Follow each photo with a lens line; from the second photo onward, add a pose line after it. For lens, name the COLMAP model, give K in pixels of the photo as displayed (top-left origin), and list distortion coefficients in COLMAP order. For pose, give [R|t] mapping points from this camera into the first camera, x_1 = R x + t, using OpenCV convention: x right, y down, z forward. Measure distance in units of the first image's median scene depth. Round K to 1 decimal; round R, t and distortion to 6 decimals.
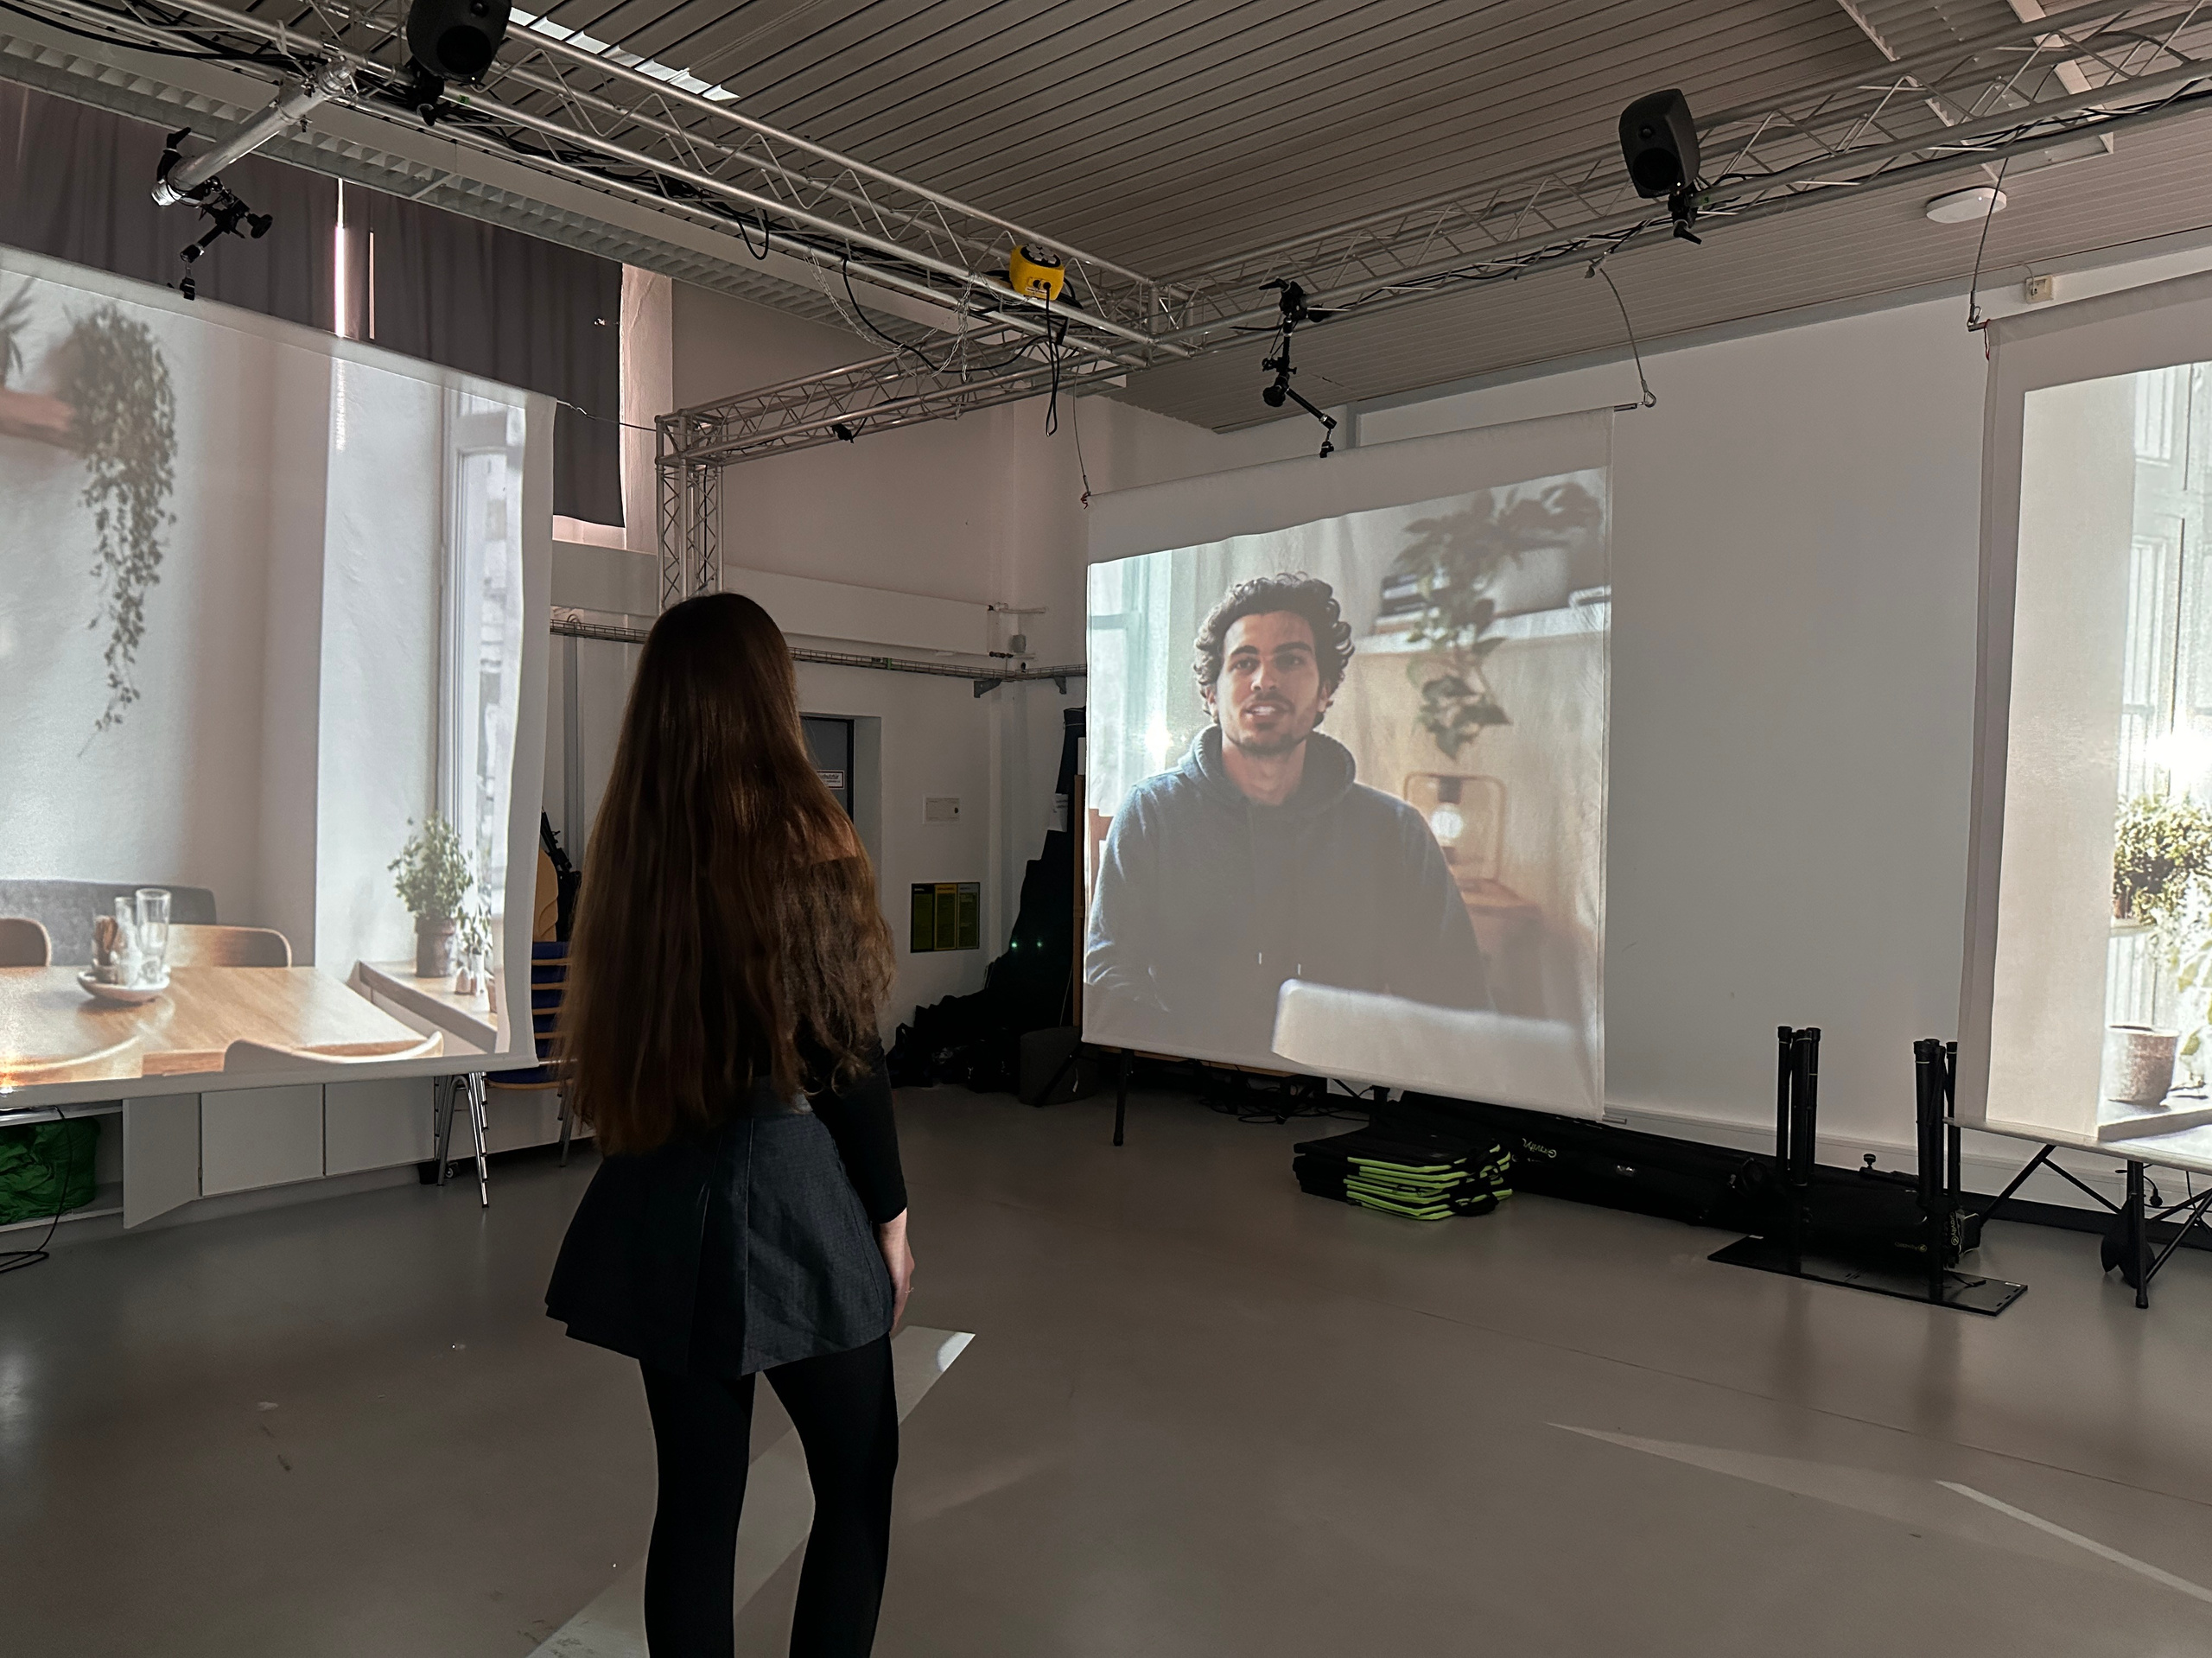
lens RADIAL K [[1554.1, 0, 1091.6], [0, 1554.1, 874.1], [0, 0, 1]] dist [0.060907, -0.072262]
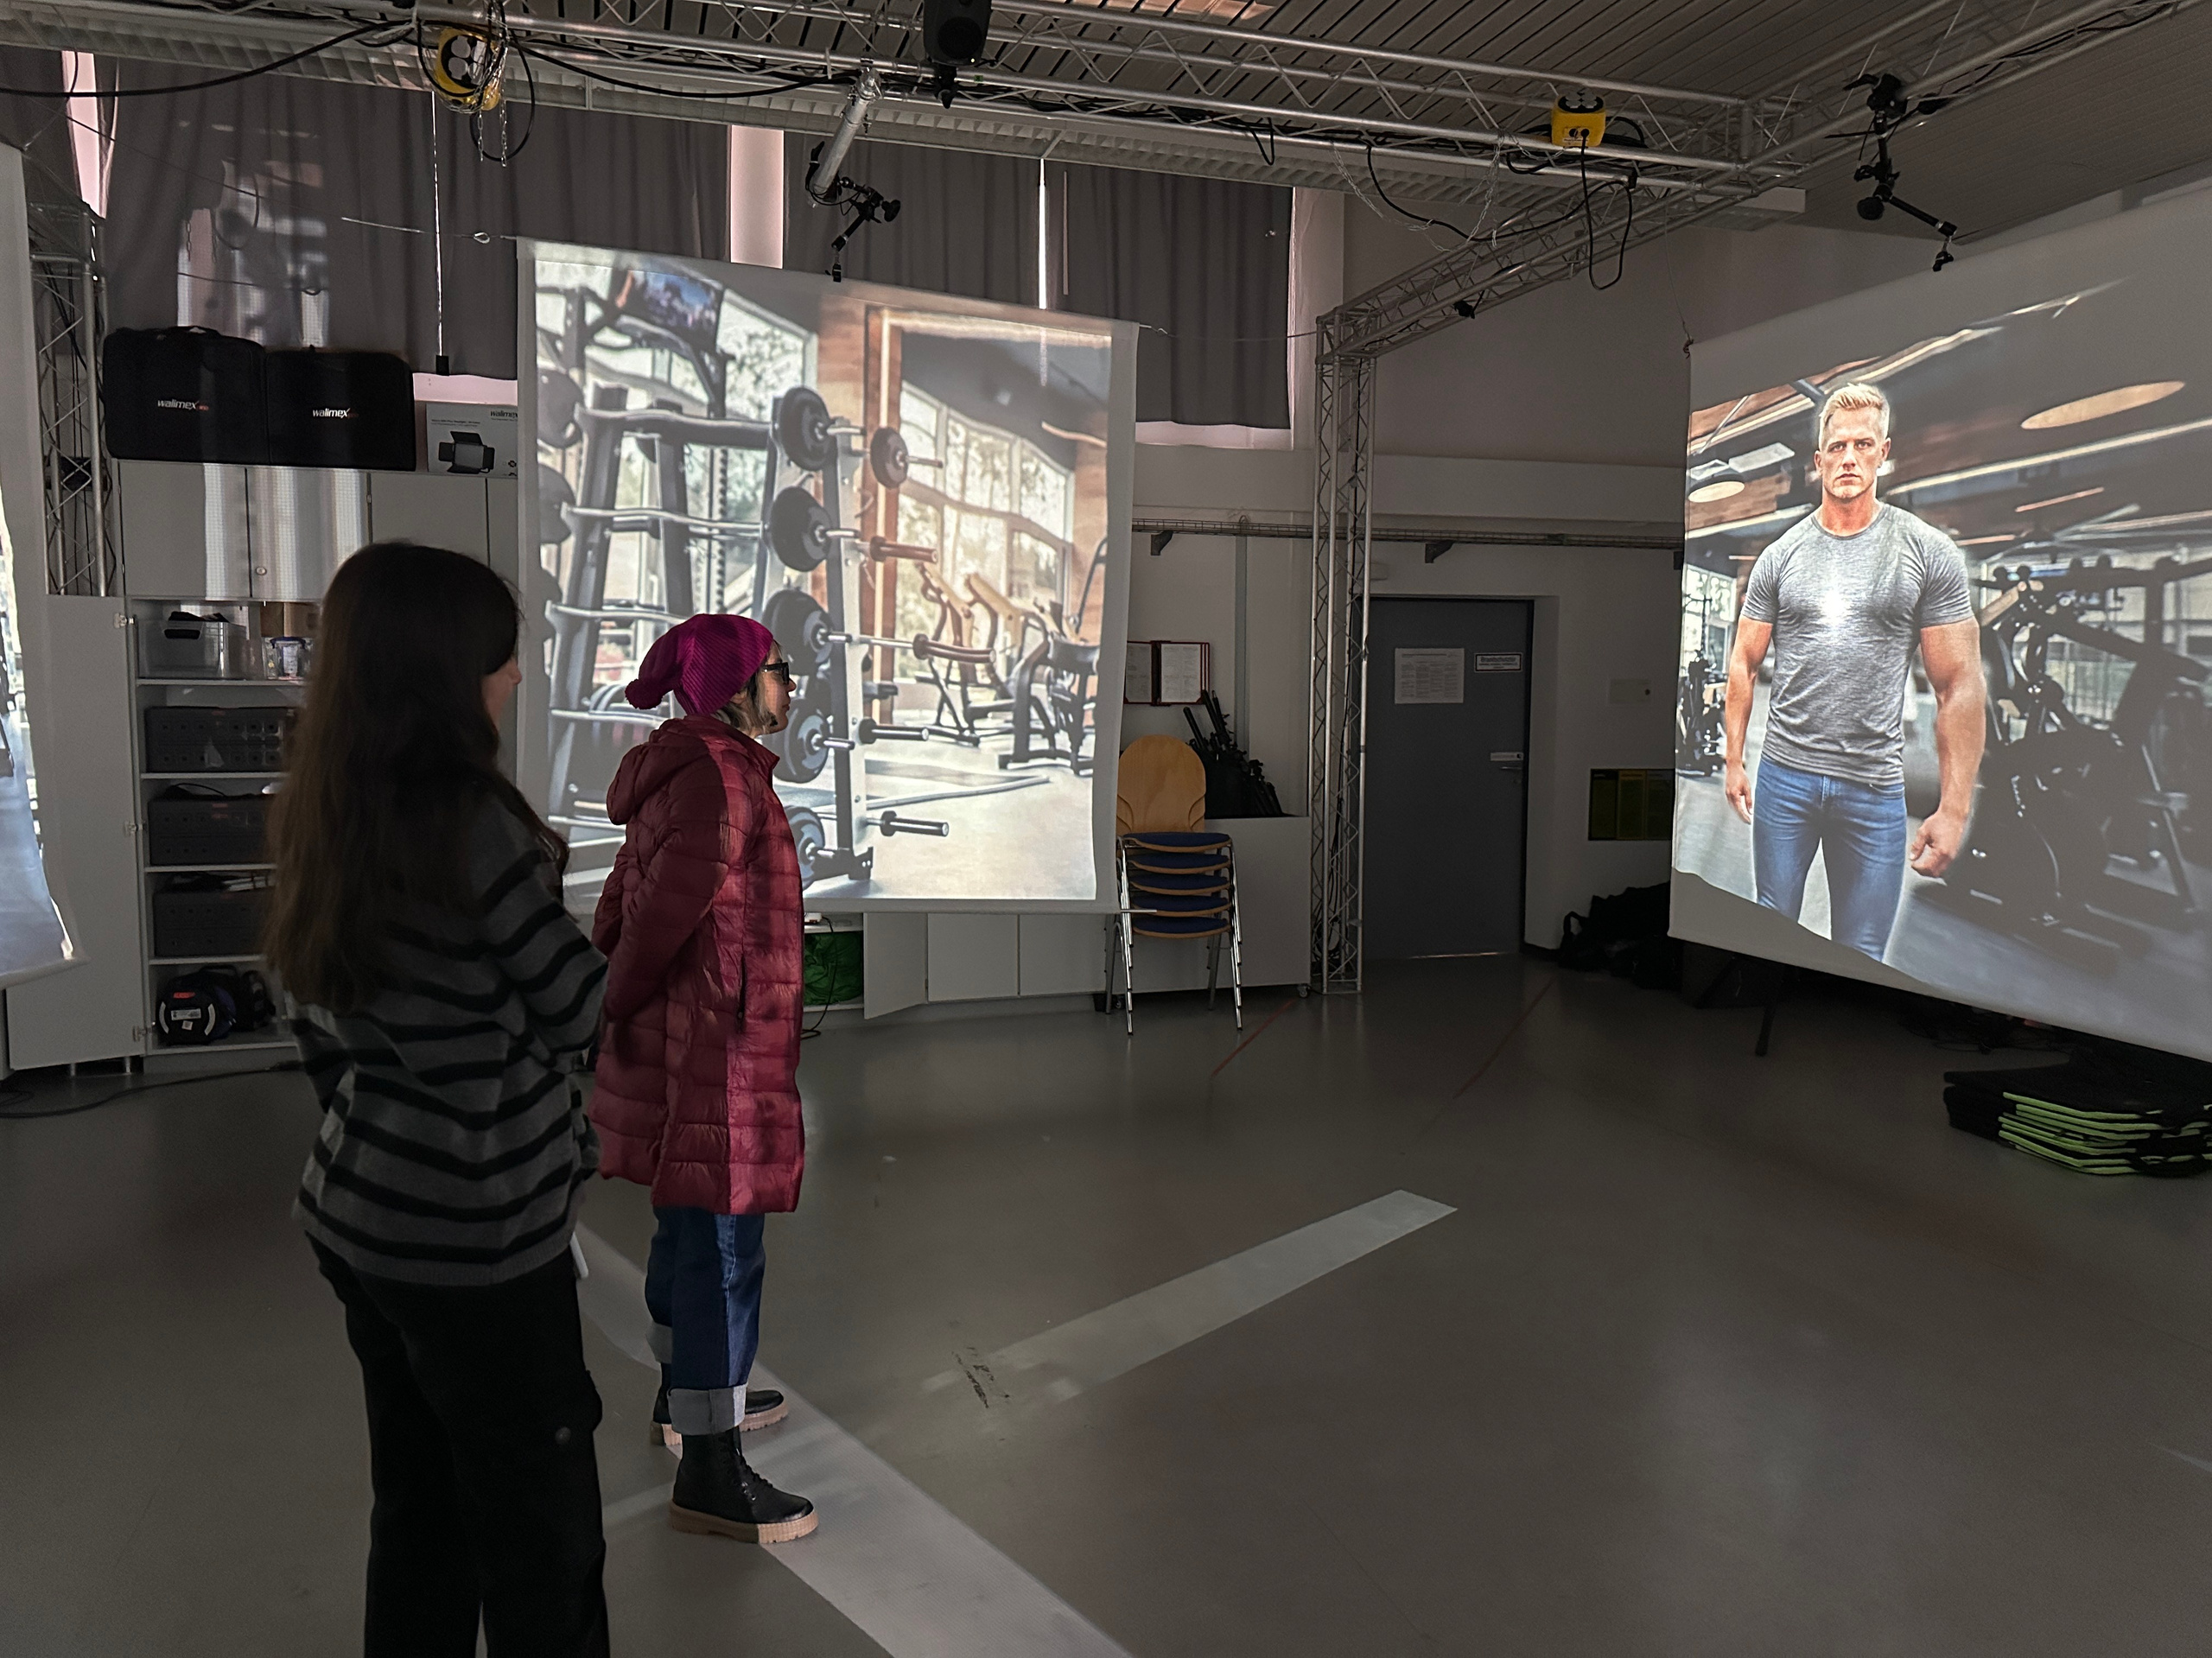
lens RADIAL K [[1554.1, 0, 1107.0], [0, 1554.1, 845.7], [0, 0, 1]] dist [0.060907, -0.072262]
pose [[0.862622, 0.043555, -0.503970, 0.222672], [-0.017535, 0.998262, 0.056259, 0.008386], [0.505545, -0.039693, 0.861887, 0.012208]]
